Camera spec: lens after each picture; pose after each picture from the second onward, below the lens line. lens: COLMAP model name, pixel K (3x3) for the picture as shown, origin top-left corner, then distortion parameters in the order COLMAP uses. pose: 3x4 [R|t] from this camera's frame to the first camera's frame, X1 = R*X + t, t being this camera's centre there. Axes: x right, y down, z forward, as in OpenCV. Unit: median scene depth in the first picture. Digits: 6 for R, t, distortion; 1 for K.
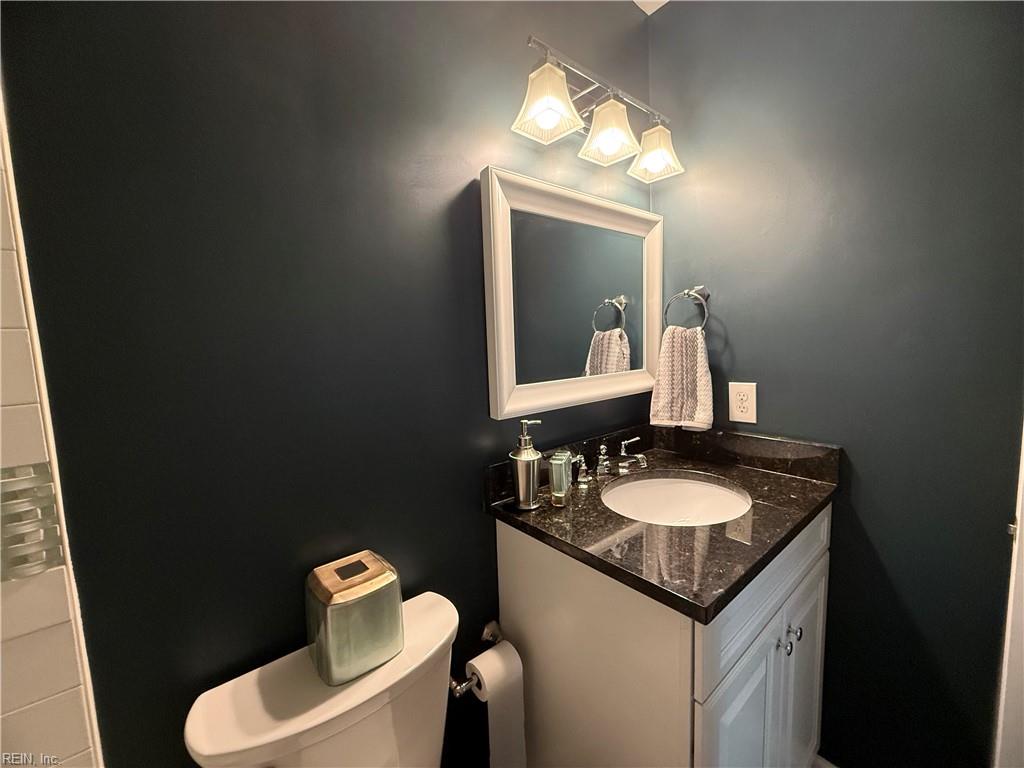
lens RADIAL K [[408.2, 0, 509.5], [0, 408.2, 383.9], [0, 0, 1]] dist [-0.000438, 0.000158]
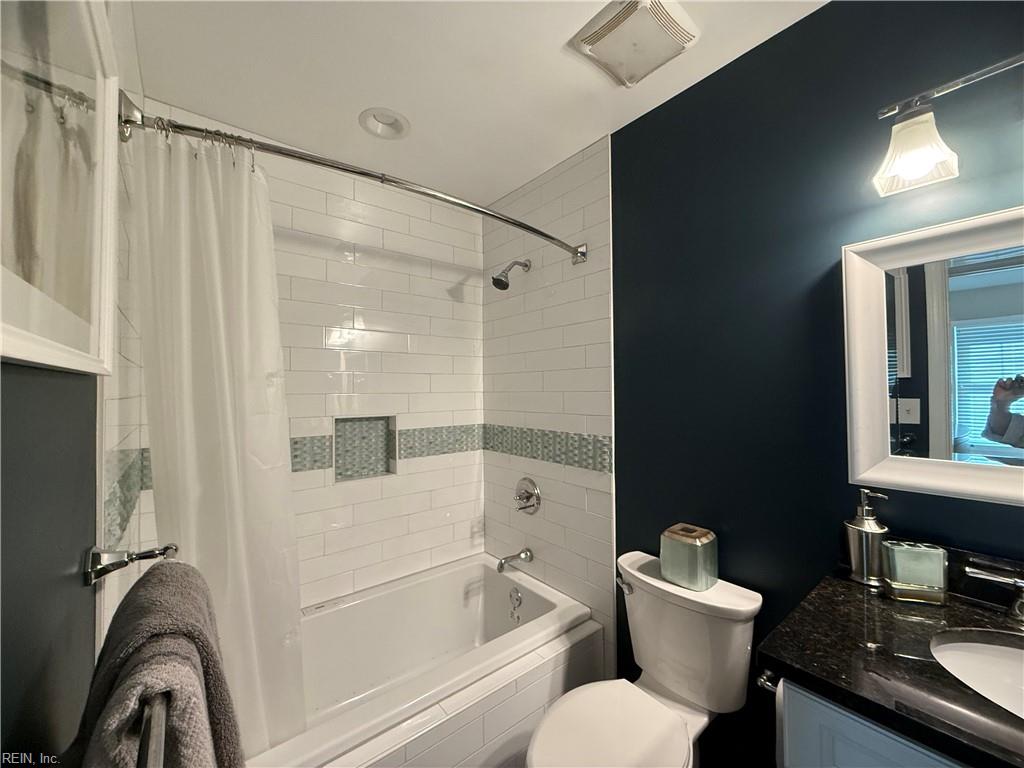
lens RADIAL K [[408.2, 0, 509.5], [0, 408.2, 383.9], [0, 0, 1]] dist [-0.000438, 0.000158]
pose [[-0.012273, 0.020100, -0.999723, 1.641202], [-0.097336, 0.995026, 0.021200, -0.161714], [0.995176, 0.097569, -0.010256, 0.228789]]
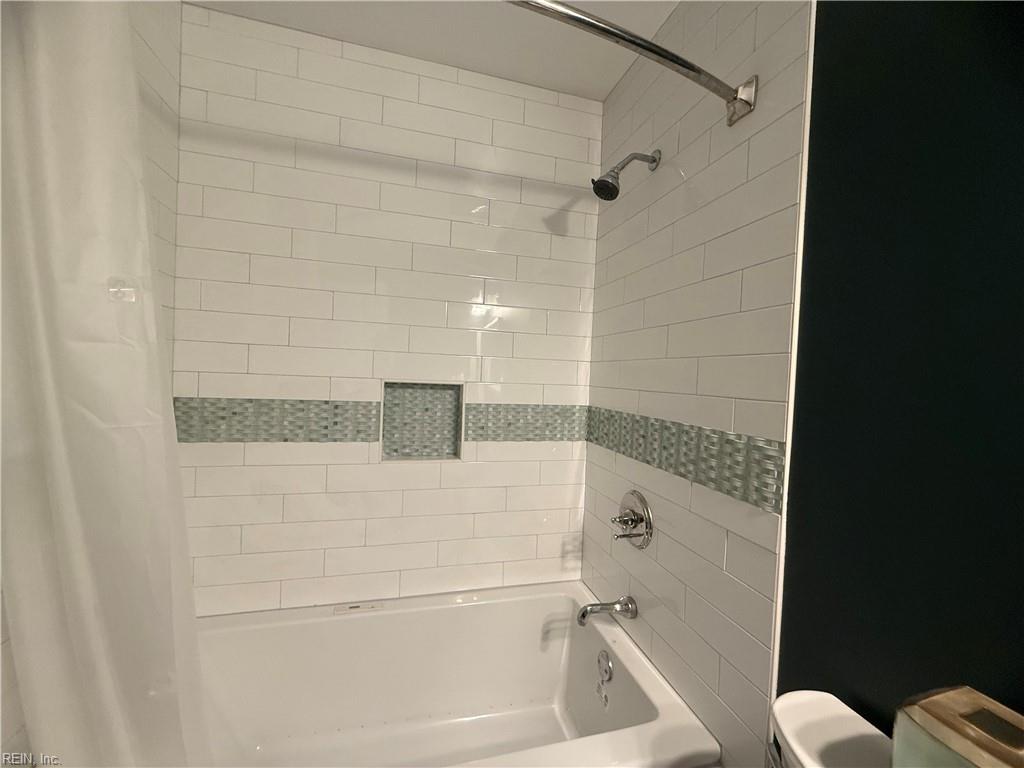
lens RADIAL K [[408.2, 0, 509.5], [0, 408.2, 383.9], [0, 0, 1]] dist [-0.000438, 0.000158]
pose [[-0.418851, 0.038802, -0.907225, 0.568798], [-0.122568, 0.987528, 0.098825, -0.040211], [0.899745, 0.152590, -0.408871, 0.602363]]
